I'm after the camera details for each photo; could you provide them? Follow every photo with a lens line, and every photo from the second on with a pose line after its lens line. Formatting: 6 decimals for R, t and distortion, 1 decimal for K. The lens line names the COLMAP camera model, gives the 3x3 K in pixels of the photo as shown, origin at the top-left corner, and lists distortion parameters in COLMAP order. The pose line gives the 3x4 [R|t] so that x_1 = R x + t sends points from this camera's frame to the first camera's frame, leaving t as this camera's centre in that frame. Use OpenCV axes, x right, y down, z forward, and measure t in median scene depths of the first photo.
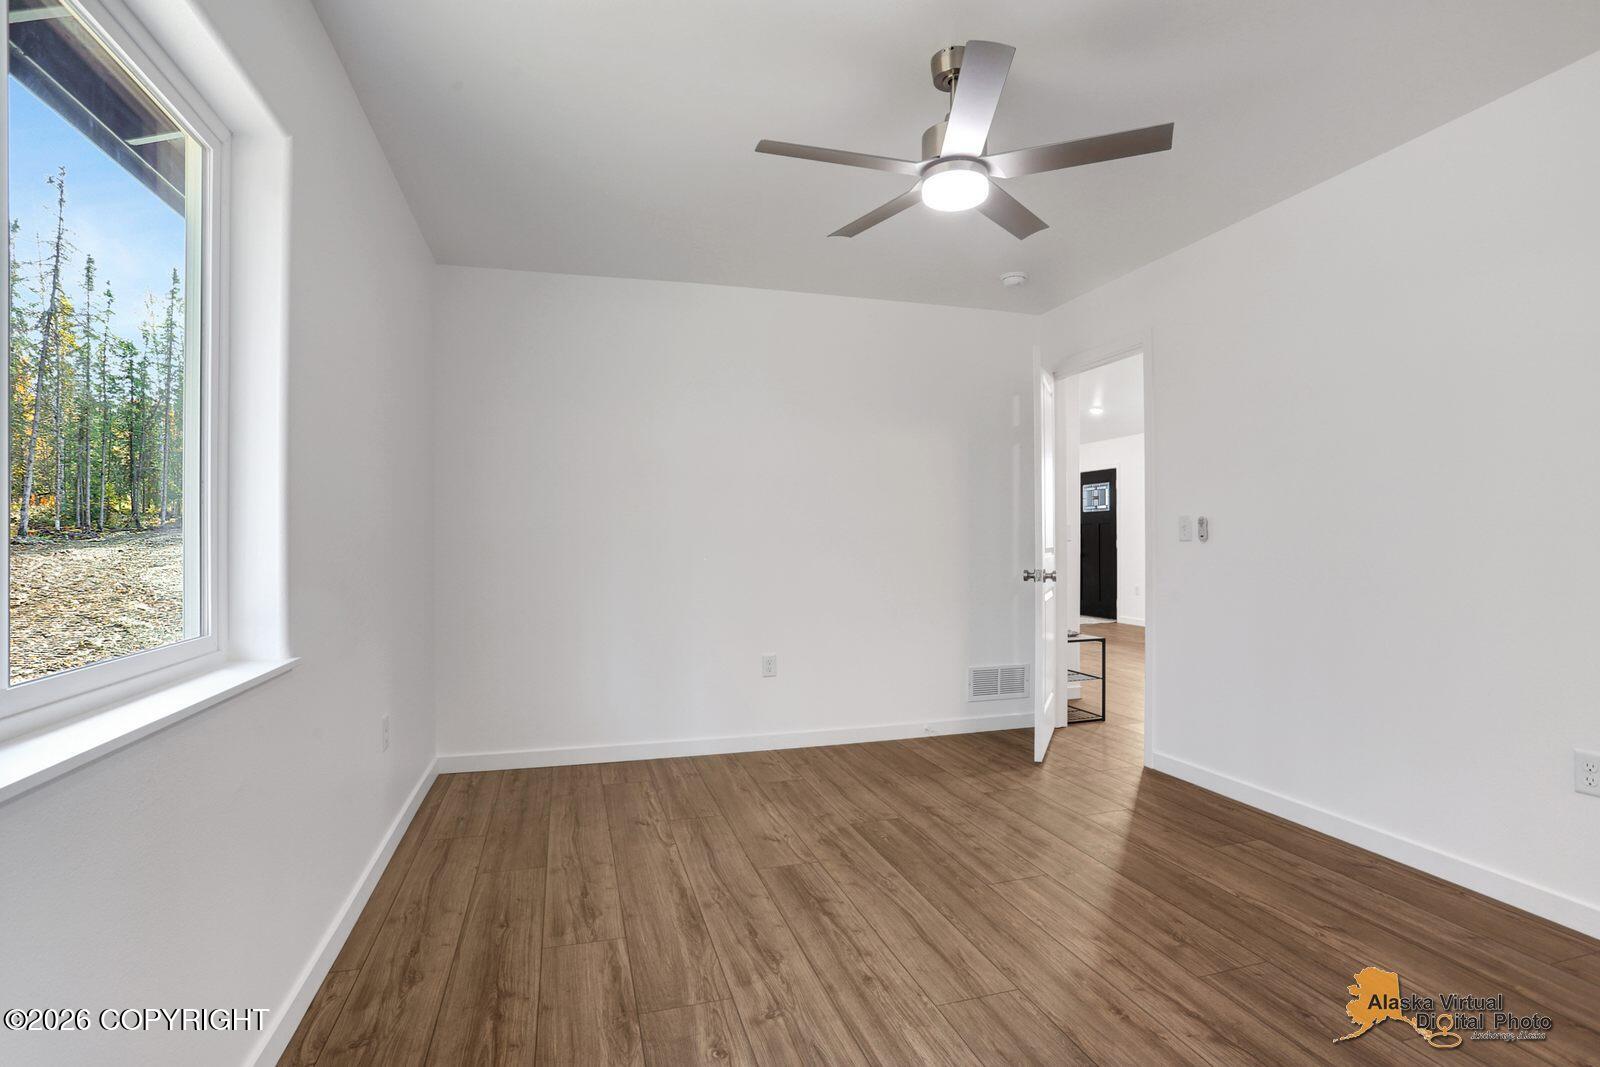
lens RADIAL K [[798.8, 0, 800.0], [0, 798.8, 533.5], [0, 0, 1]] dist [-0.055275, 0.037766]
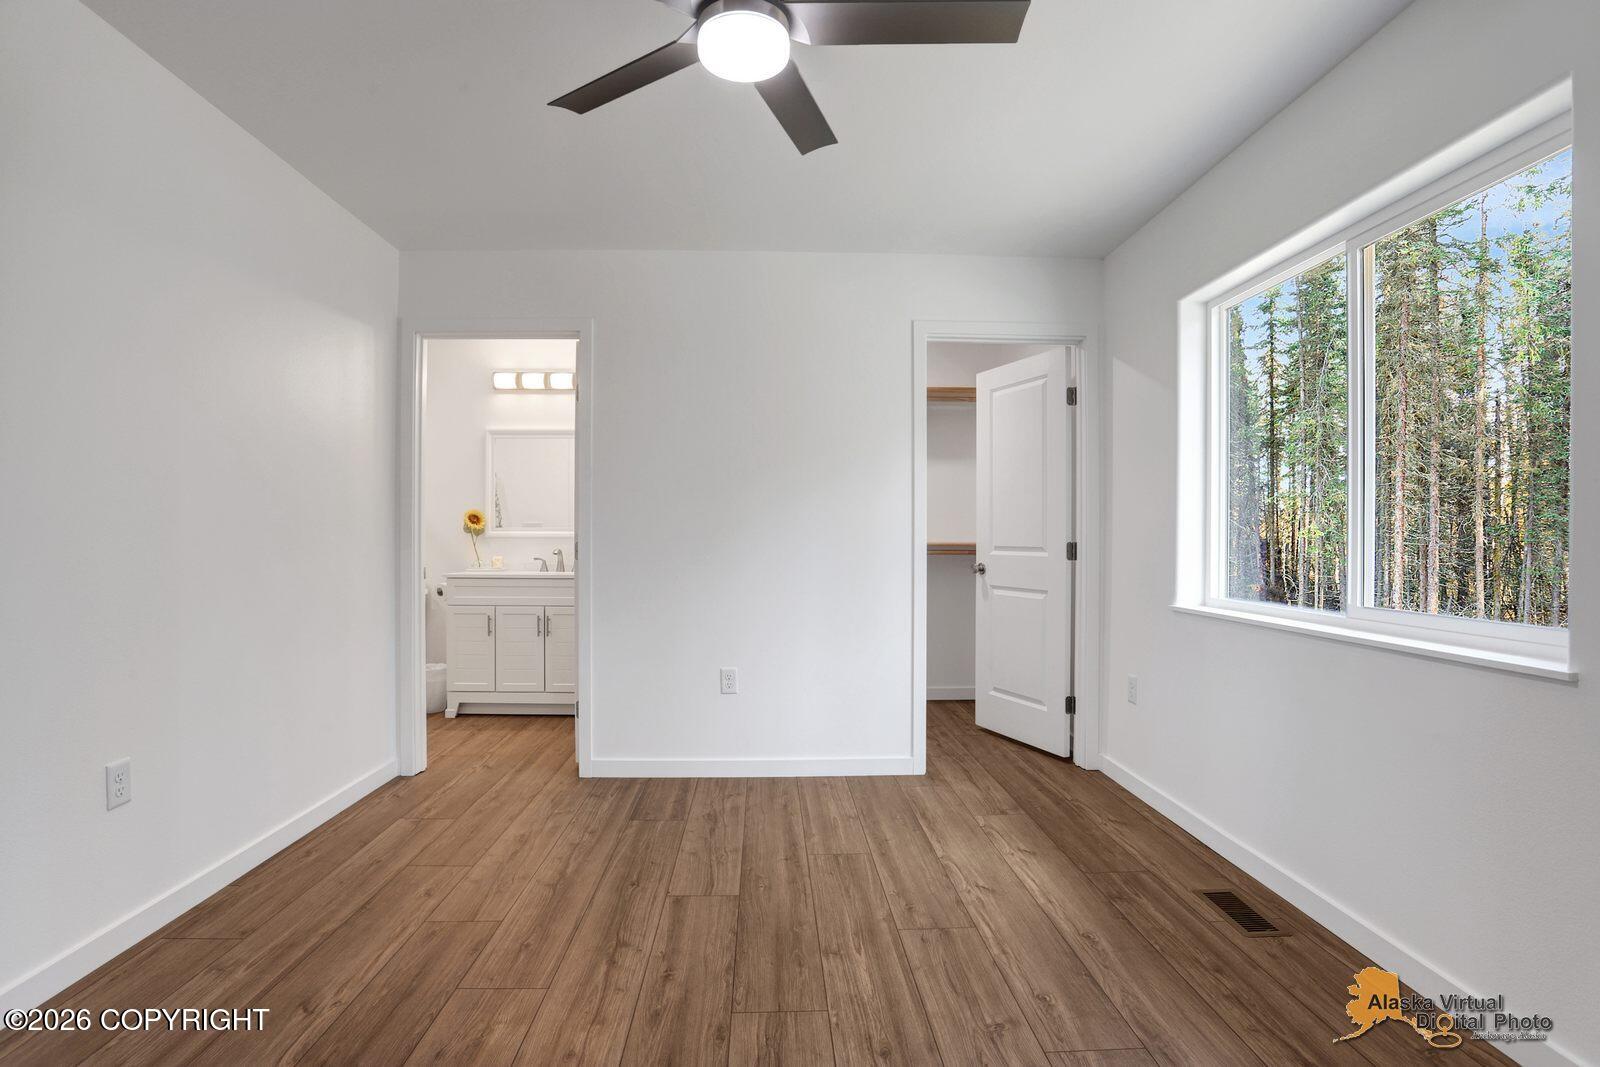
lens RADIAL K [[786.3, 0, 800.0], [0, 786.3, 533.5], [0, 0, 1]] dist [-0.056384, 0.024305]
pose [[-0.970776, 0.003503, 0.239960, -0.028824], [-0.000339, 0.999872, -0.015965, 0.017298], [-0.239986, -0.015580, -0.970651, 1.989847]]
